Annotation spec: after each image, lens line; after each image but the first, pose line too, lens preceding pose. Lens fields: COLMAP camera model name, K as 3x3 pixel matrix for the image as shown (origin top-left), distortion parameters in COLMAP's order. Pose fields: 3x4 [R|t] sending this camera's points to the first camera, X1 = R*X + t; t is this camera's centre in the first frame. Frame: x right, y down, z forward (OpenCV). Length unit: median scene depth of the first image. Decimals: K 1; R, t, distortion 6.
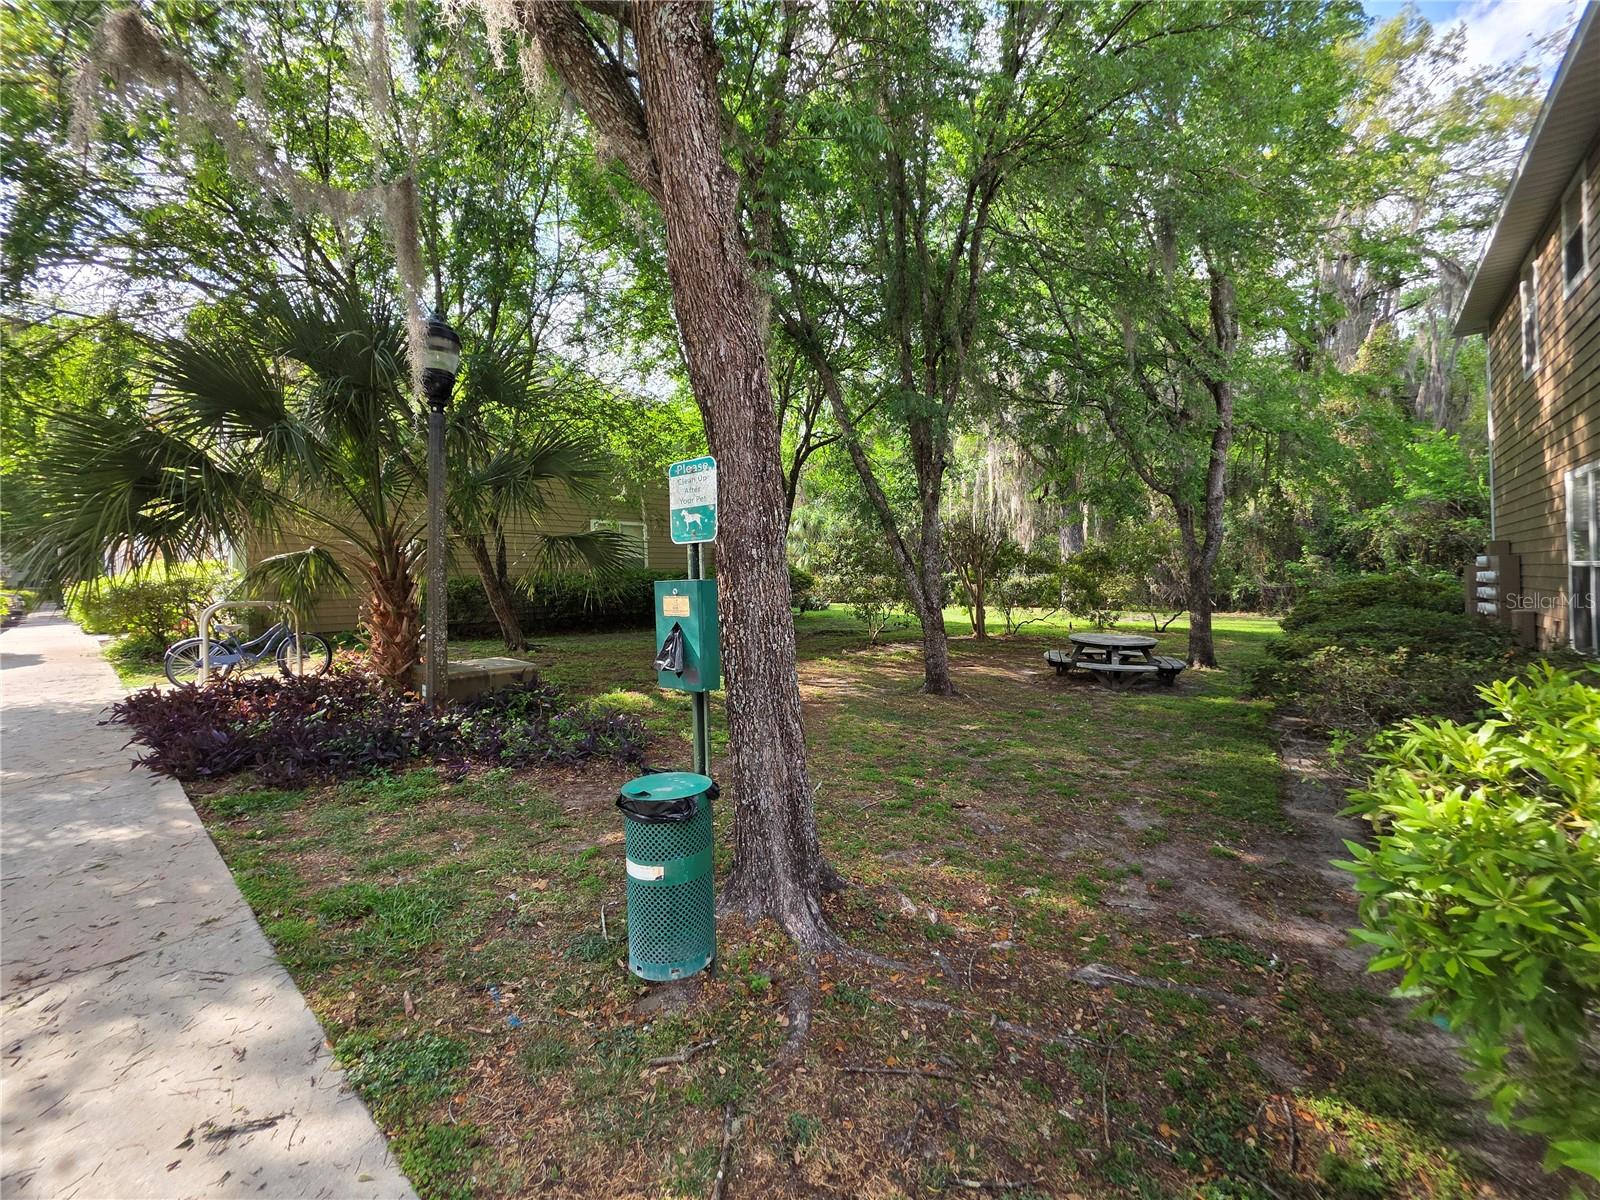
lens RADIAL K [[639.6, 0, 802.4], [0, 639.6, 587.7], [0, 0, 1]] dist [0.003498, -0.000845]
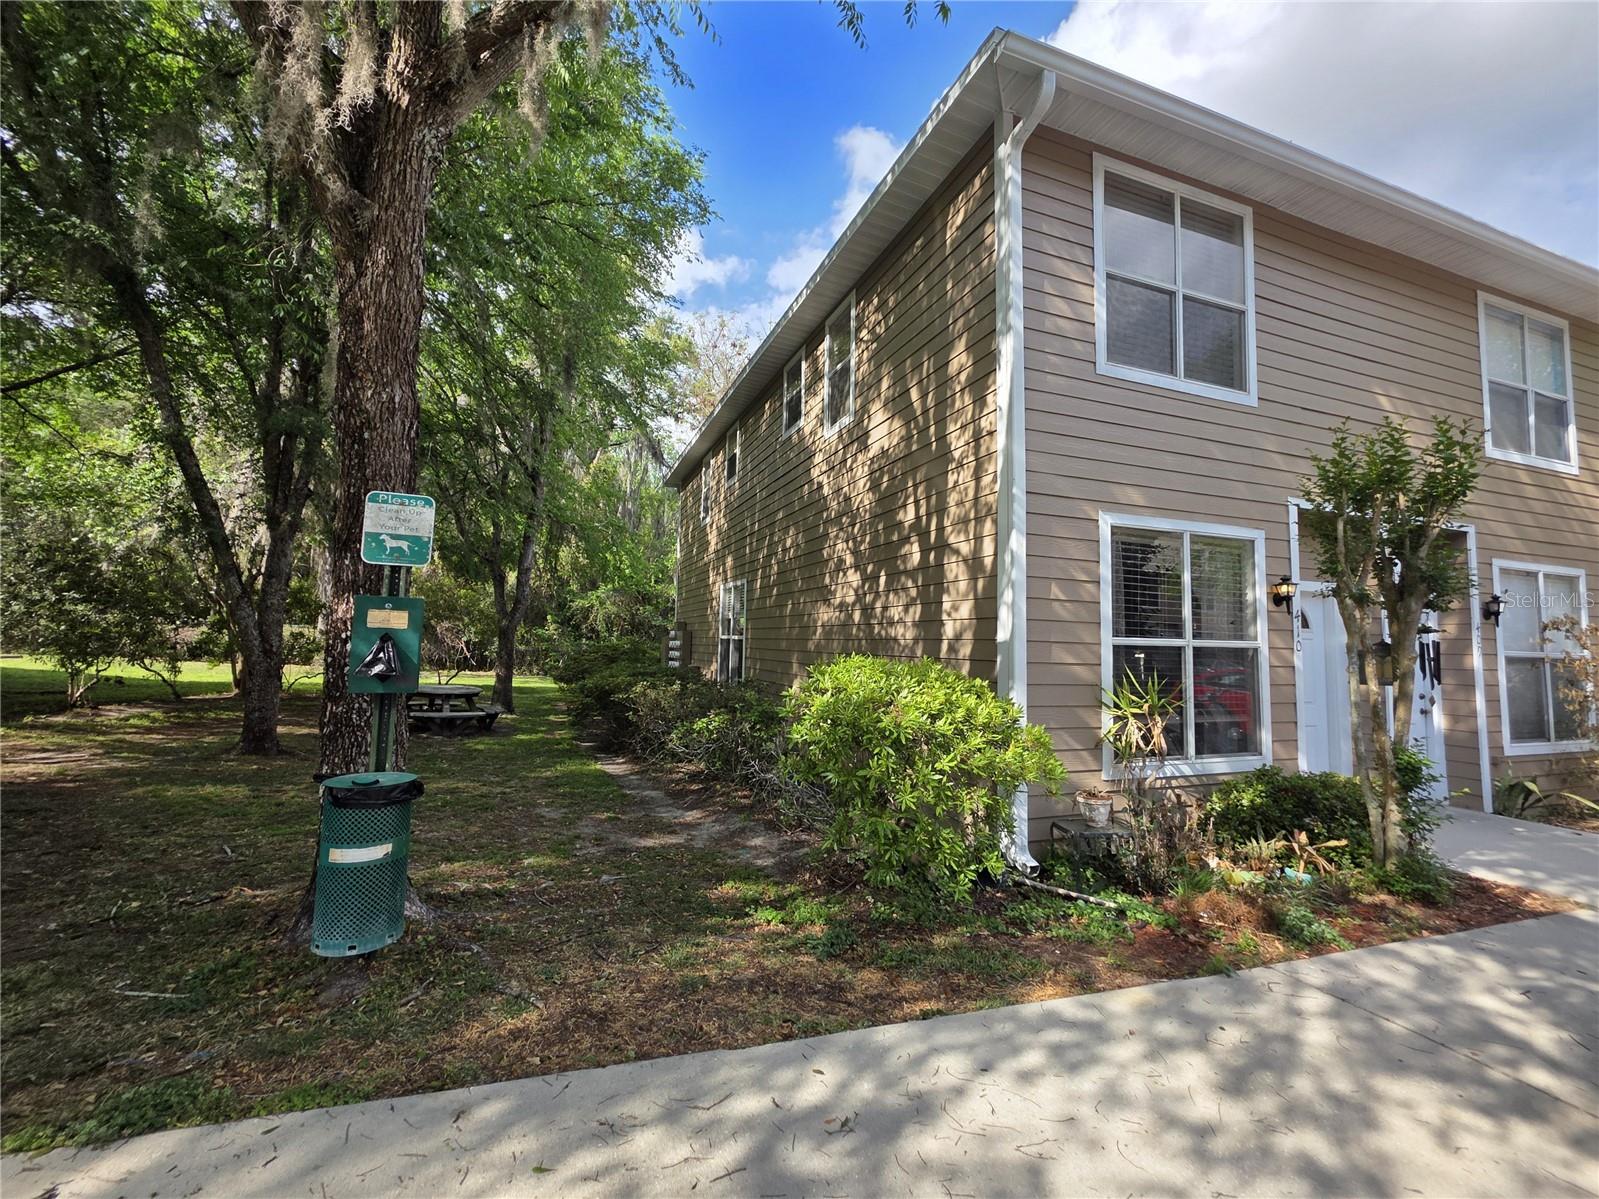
lens RADIAL K [[648.5, 0, 802.6], [0, 648.5, 586.6], [0, 0, 1]] dist [0.001484, 0.000702]
pose [[0.483814, 0.119358, 0.866994, -0.207922], [-0.036250, 0.992539, -0.116413, 0.019467], [-0.874420, 0.024894, 0.484531, -0.050111]]
